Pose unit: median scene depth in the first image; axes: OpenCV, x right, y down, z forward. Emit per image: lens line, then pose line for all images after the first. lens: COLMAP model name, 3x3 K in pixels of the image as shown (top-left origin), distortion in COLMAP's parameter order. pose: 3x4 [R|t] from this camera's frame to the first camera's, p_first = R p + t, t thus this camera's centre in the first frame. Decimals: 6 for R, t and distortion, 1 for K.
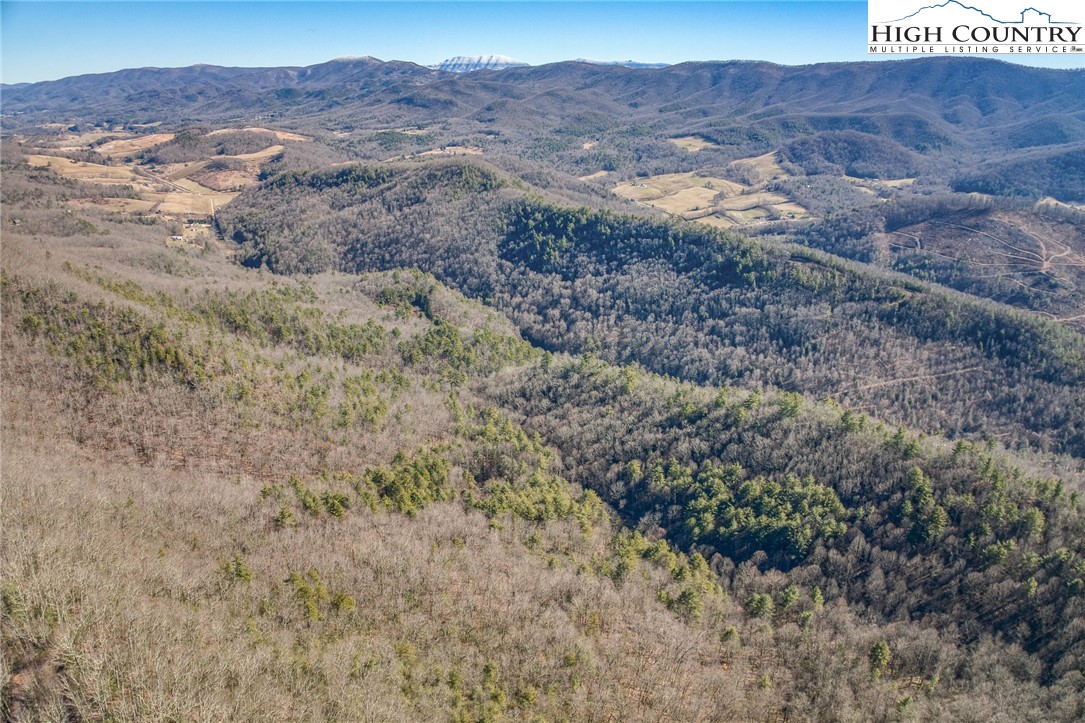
lens RADIAL K [[775.5, 0, 542.5], [0, 775.5, 361.5], [0, 0, 1]] dist [-0.051363, -0.032515]
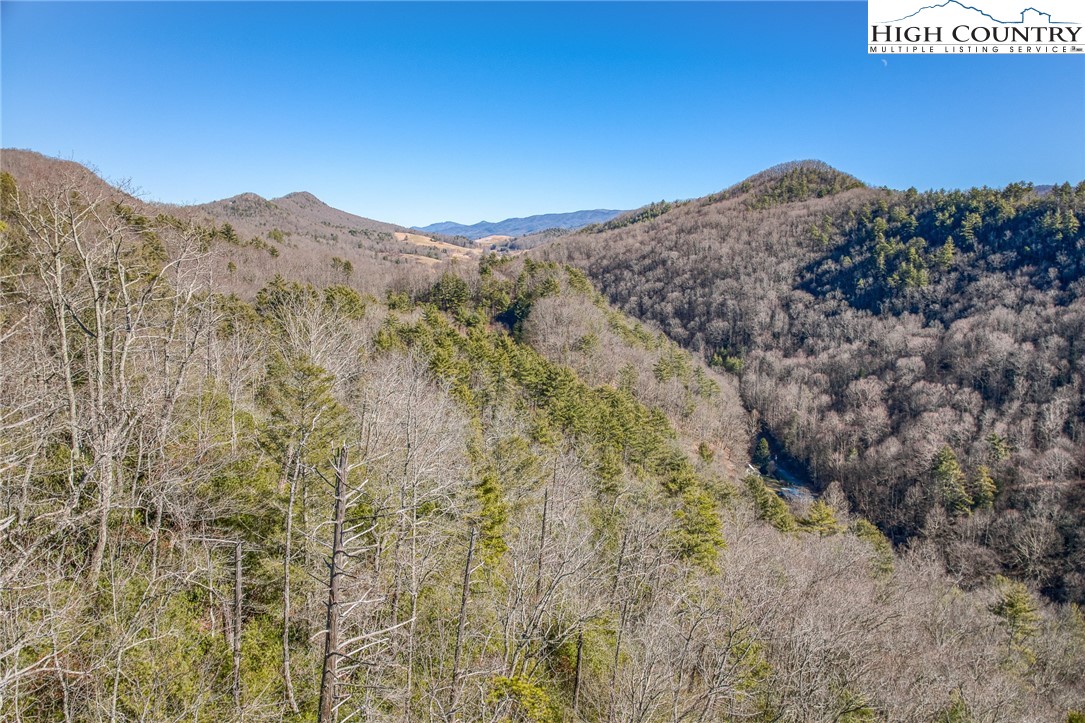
lens RADIAL K [[775.5, 0, 542.5], [0, 775.5, 361.5], [0, 0, 1]] dist [-0.051363, -0.032515]
pose [[0.848445, 0.096203, -0.520467, 0.064247], [-0.198667, 0.969328, -0.144690, 0.002582], [0.490583, 0.226161, 0.841534, 0.603744]]
